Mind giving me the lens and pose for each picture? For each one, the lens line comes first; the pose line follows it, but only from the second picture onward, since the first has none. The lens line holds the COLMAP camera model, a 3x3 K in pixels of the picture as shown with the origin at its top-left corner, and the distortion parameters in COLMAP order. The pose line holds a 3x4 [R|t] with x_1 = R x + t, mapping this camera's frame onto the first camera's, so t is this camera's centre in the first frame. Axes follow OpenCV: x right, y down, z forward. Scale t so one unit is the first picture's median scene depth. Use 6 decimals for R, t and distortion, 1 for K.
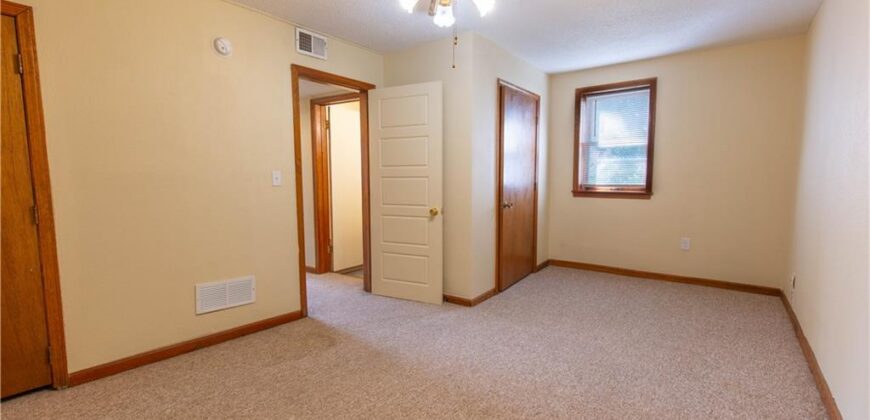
lens RADIAL K [[395.3, 0, 439.2], [0, 395.3, 209.1], [0, 0, 1]] dist [-0.008877, 0.000164]
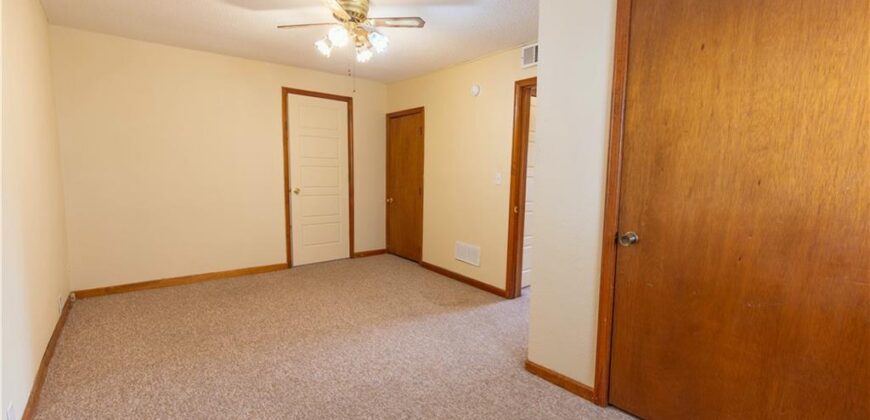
lens RADIAL K [[395.3, 0, 438.9], [0, 395.3, 213.5], [0, 0, 1]] dist [-0.008877, 0.000164]
pose [[-0.245383, 0.096275, -0.964634, 0.983718], [-0.097827, 0.987518, 0.123444, -0.118752], [0.964478, 0.124658, -0.232902, 1.275589]]
